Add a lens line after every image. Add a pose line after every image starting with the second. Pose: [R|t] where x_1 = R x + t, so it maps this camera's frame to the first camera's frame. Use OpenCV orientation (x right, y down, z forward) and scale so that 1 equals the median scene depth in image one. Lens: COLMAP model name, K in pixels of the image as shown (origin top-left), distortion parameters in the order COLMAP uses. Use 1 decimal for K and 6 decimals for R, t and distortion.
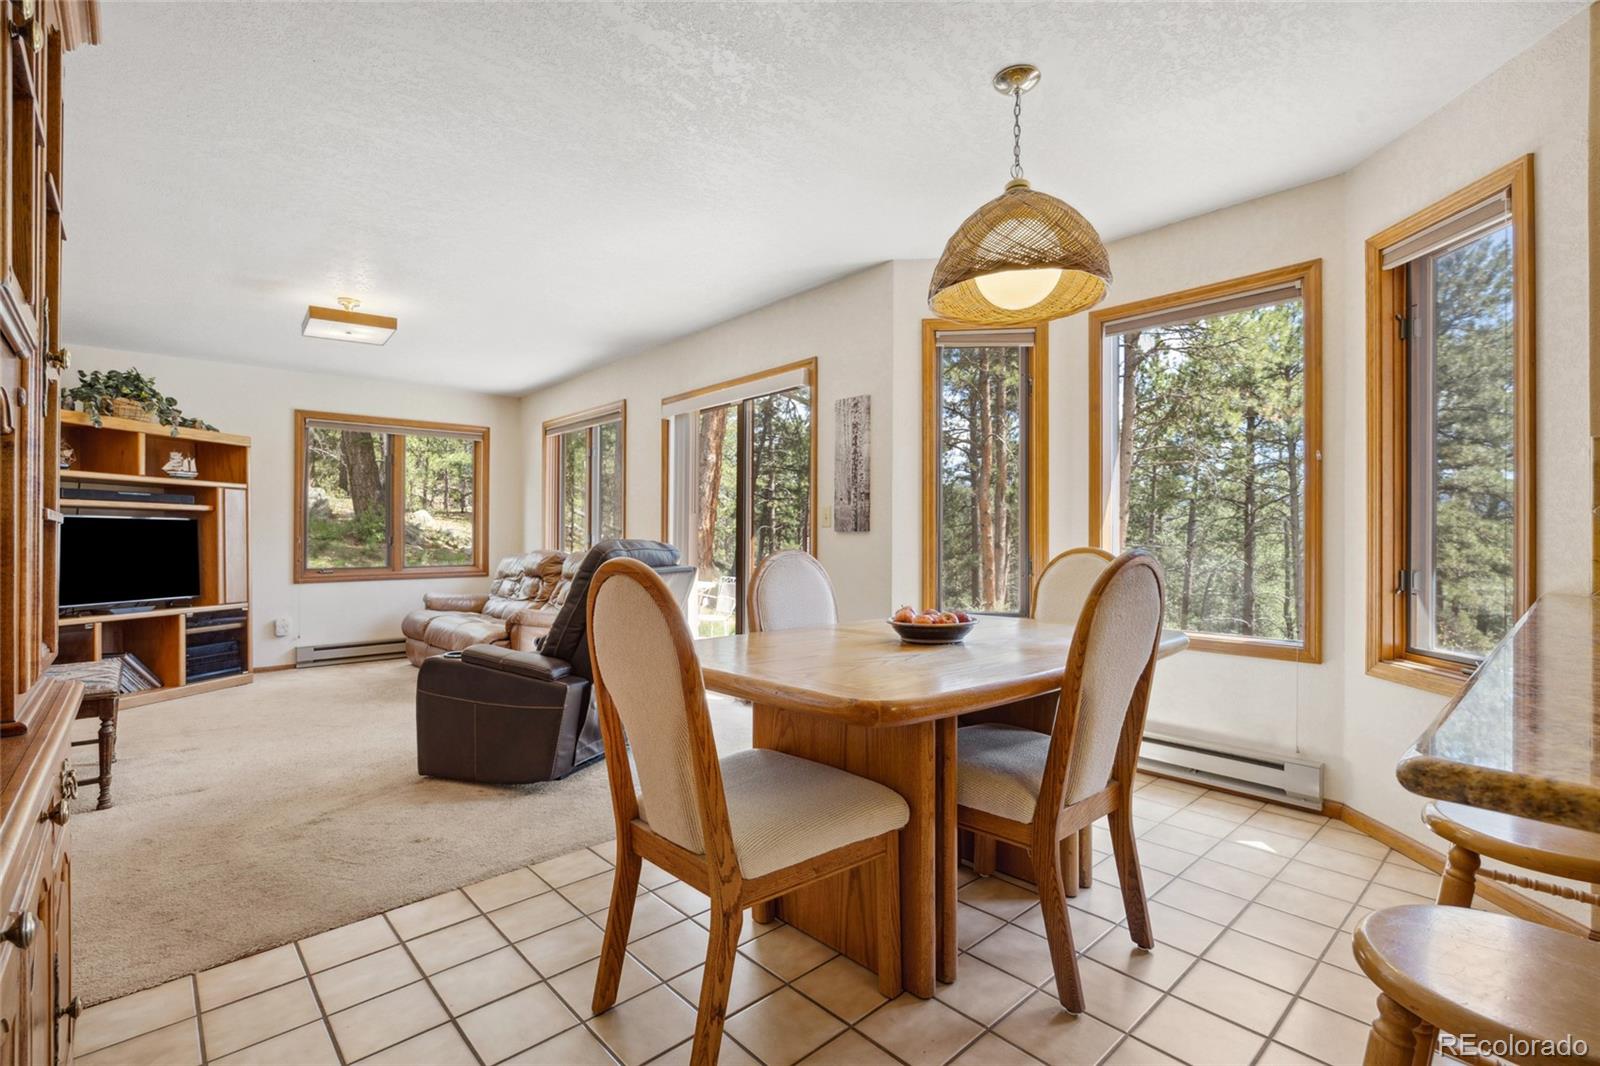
lens RADIAL K [[720.1, 0, 812.0], [0, 720.1, 529.9], [0, 0, 1]] dist [-0.006335, 0.000213]
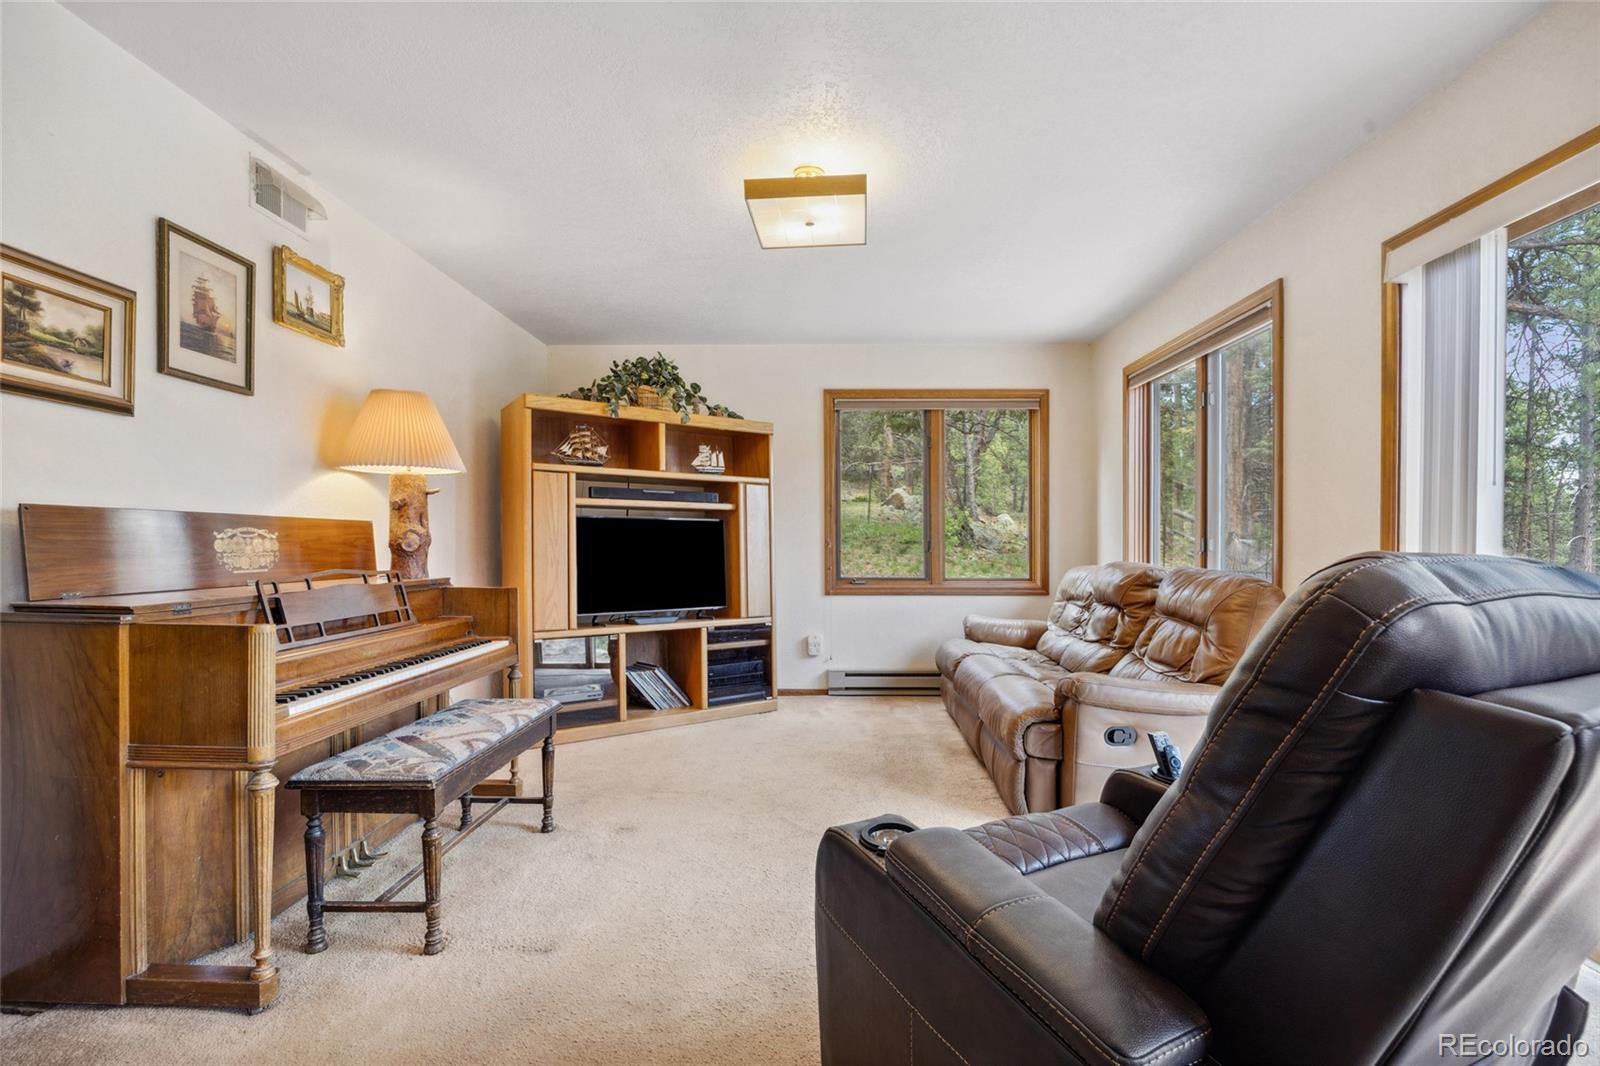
lens RADIAL K [[720.1, 0, 814.0], [0, 720.1, 534.1], [0, 0, 1]] dist [-0.006335, 0.000213]
pose [[0.716723, -0.002255, -0.697355, -0.156769], [0.002285, 0.999997, -0.000885, 0.003800], [0.697355, -0.000960, 0.716726, 0.436544]]
